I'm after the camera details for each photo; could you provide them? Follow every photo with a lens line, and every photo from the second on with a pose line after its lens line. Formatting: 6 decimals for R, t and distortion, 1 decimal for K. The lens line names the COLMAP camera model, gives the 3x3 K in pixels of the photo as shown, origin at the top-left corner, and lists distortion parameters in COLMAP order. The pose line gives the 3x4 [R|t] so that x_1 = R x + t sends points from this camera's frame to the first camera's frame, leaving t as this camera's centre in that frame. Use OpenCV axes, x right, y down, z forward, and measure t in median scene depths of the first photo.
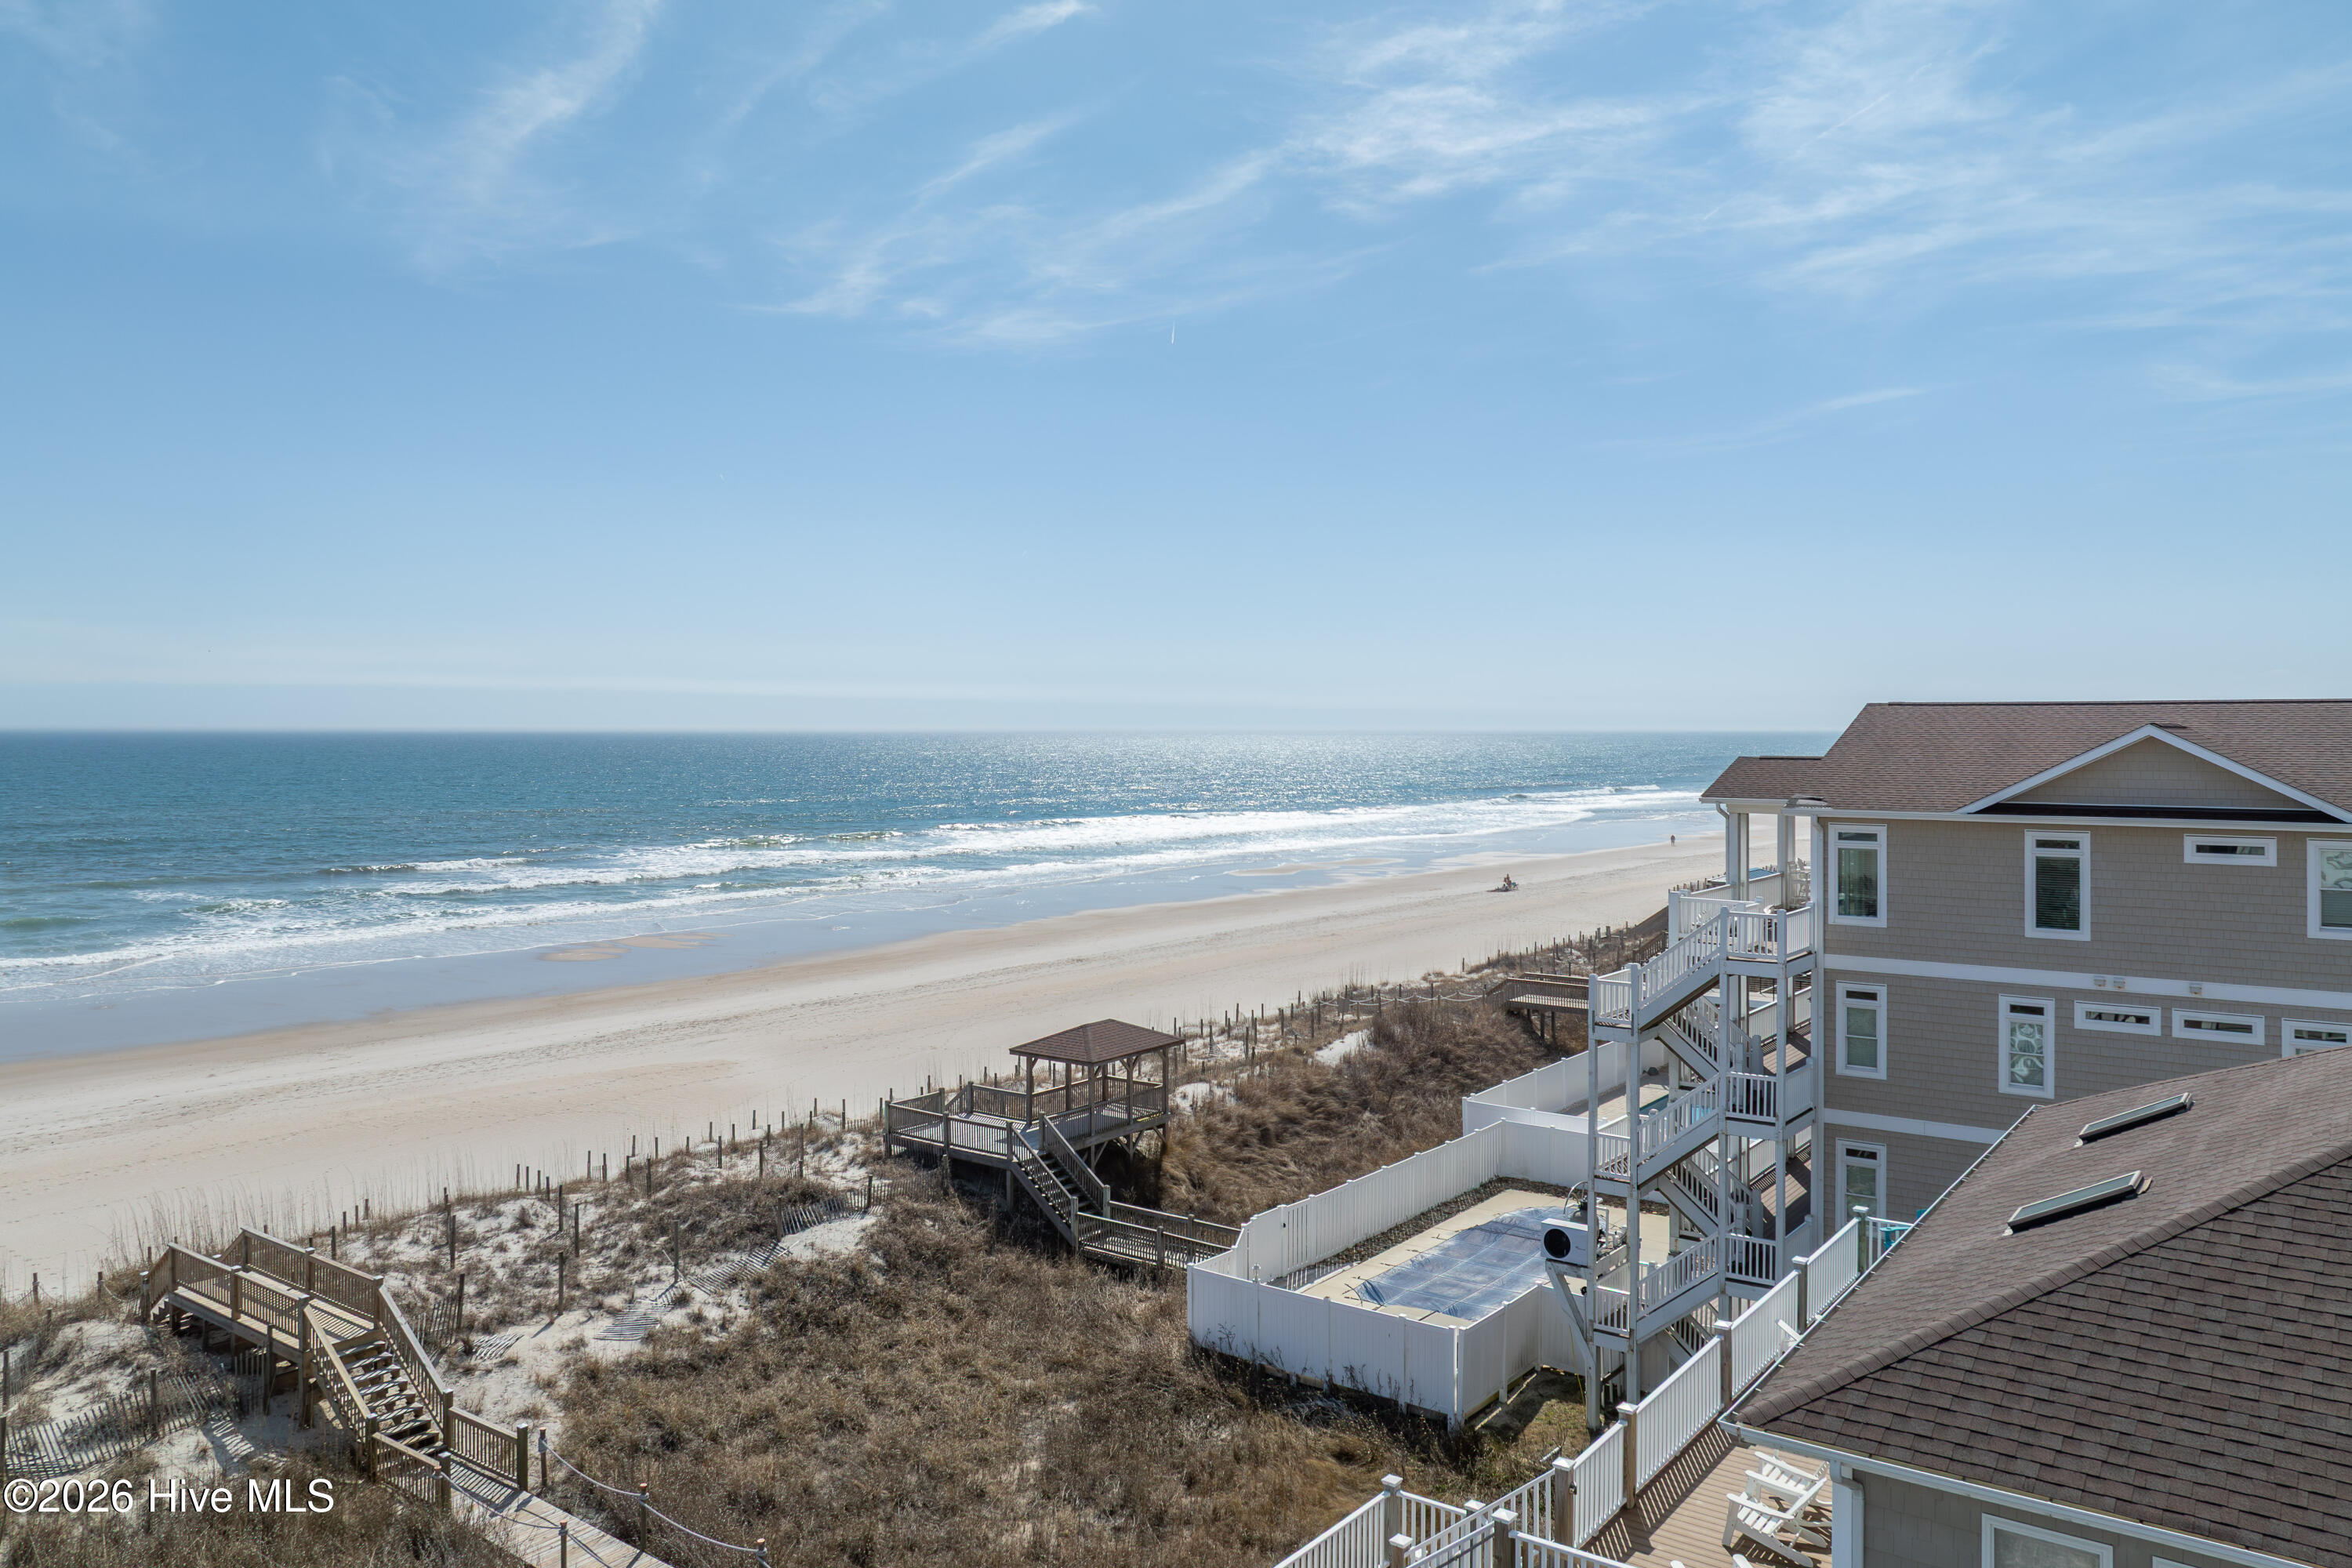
lens RADIAL K [[1710.4, 0, 1186.9], [0, 1710.4, 708.1], [0, 0, 1]] dist [-0.041745, 0.023183]
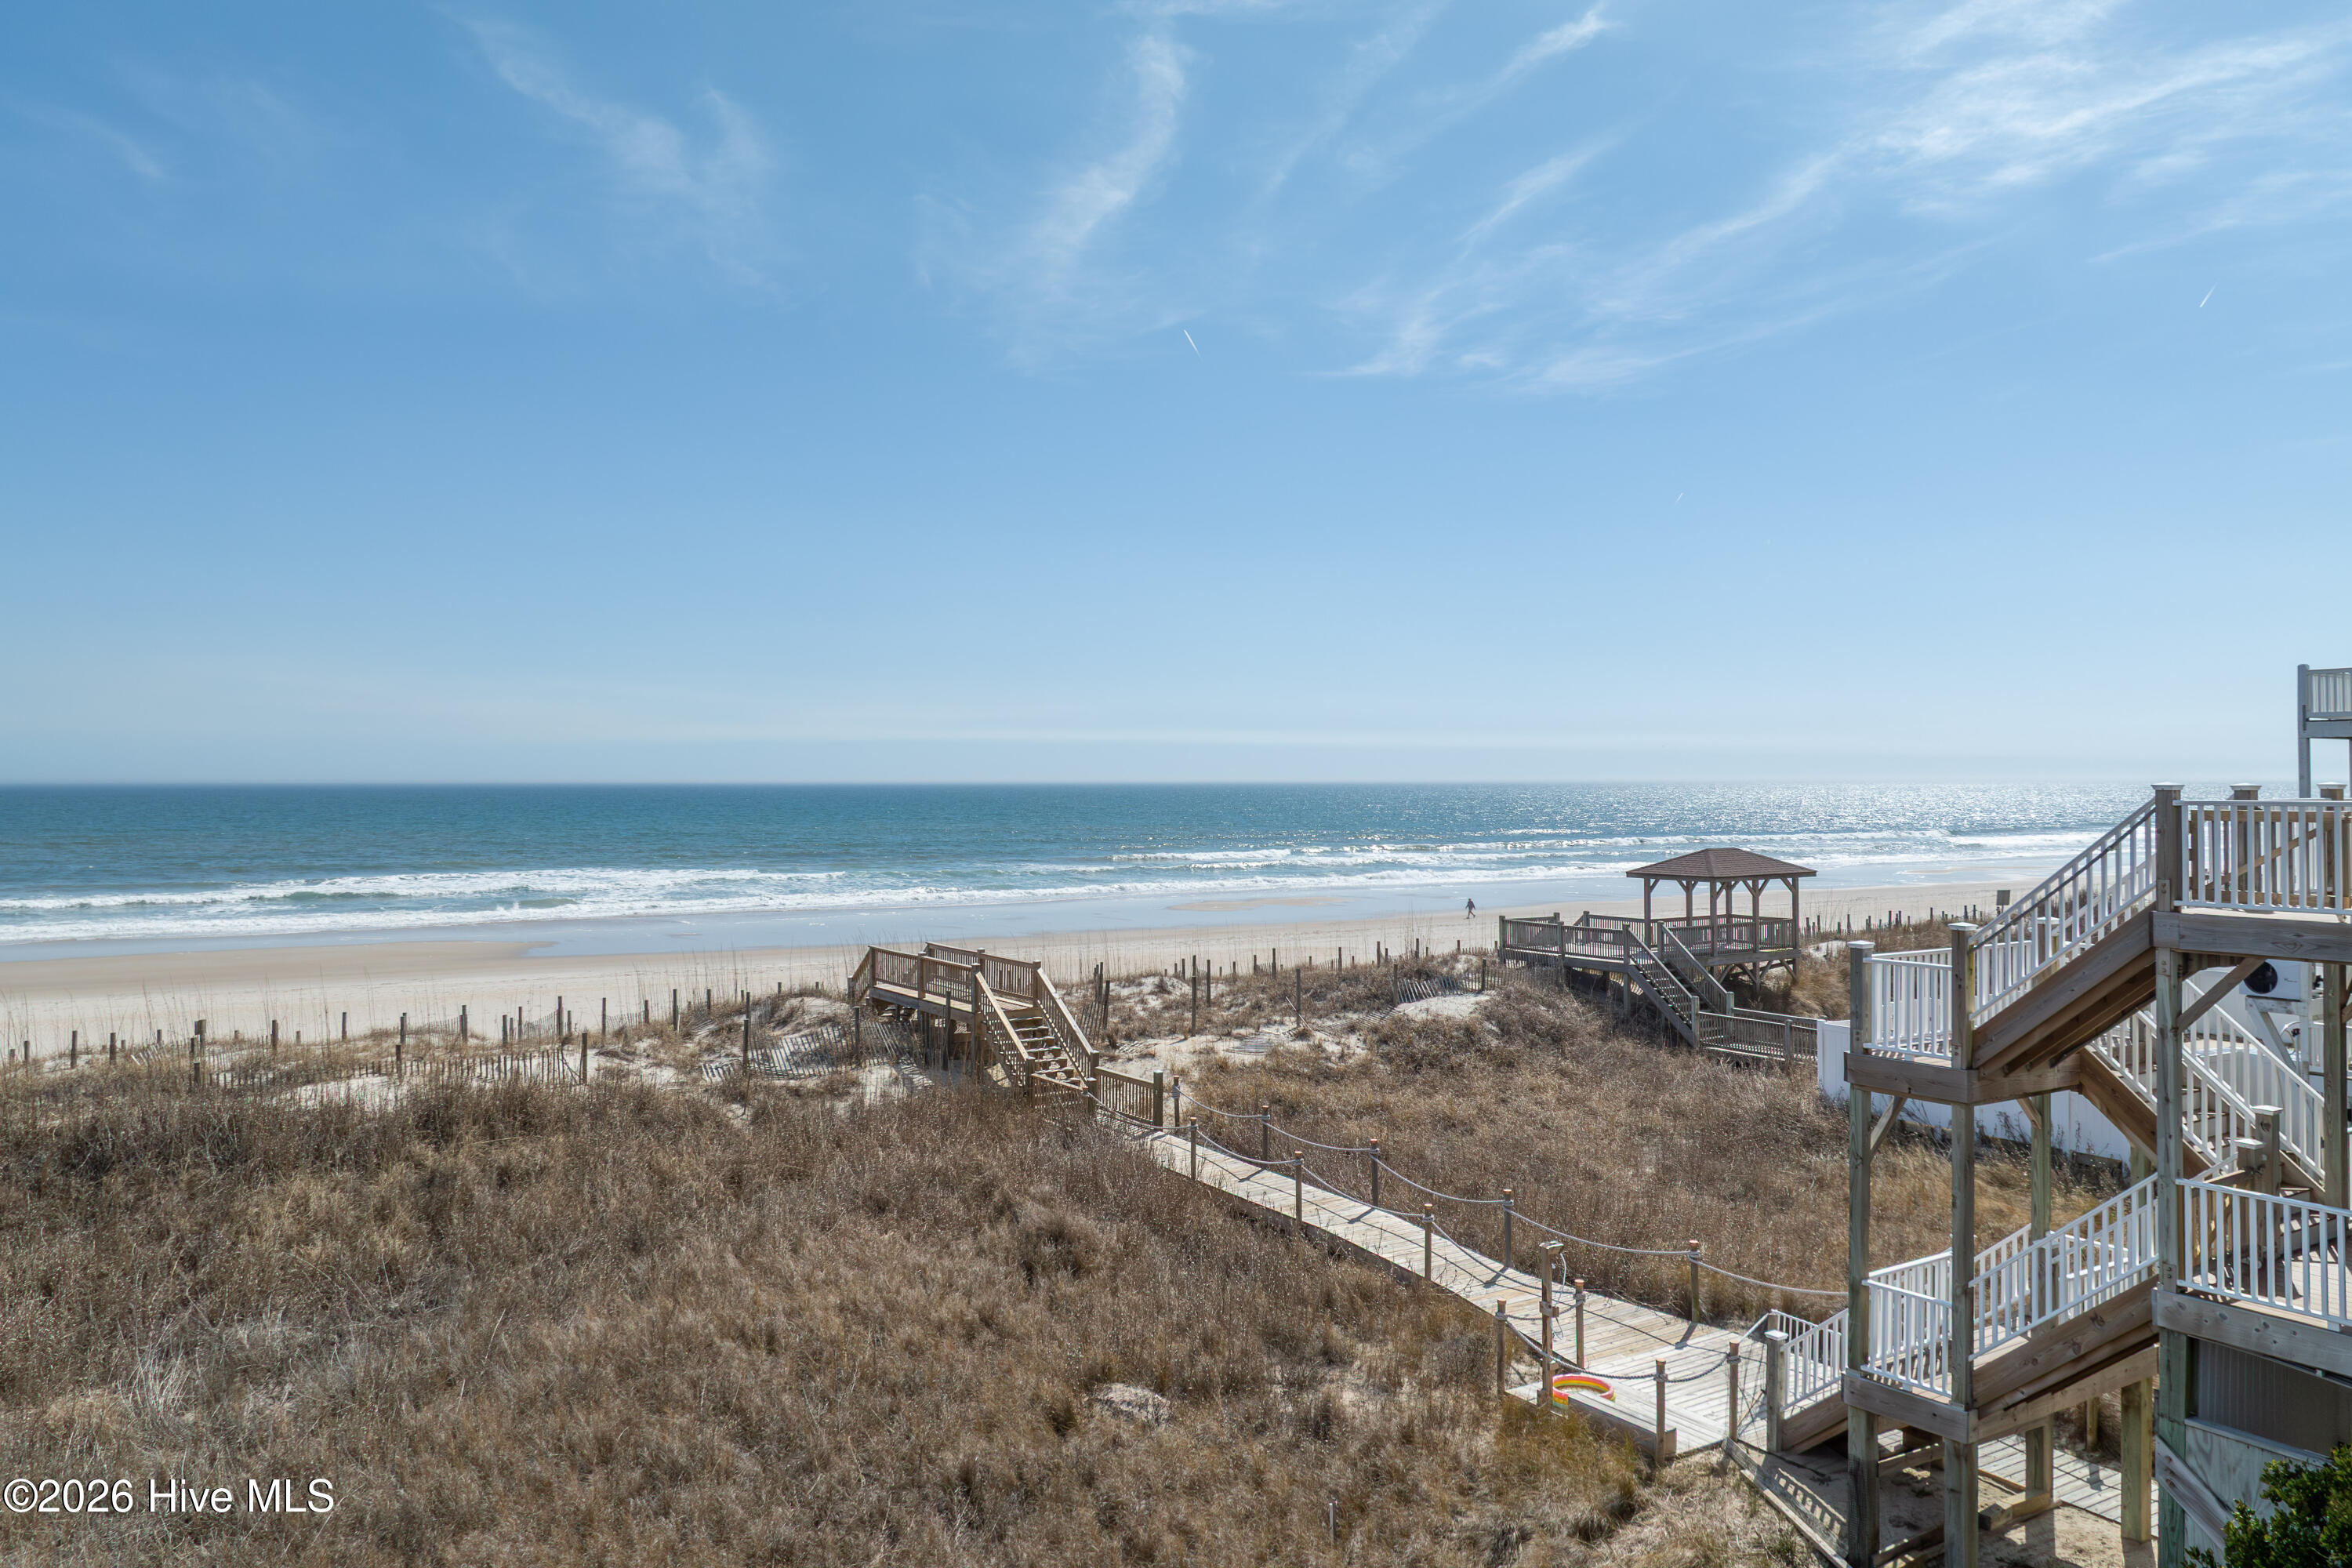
lens RADIAL K [[1710.4, 0, 1188.7], [0, 1710.4, 725.6], [0, 0, 1]] dist [-0.041745, 0.023183]
pose [[0.936402, -0.009181, -0.350808, 0.006053], [0.003302, 0.999844, -0.017355, 0.177836], [0.350913, 0.015093, 0.936287, -0.009685]]
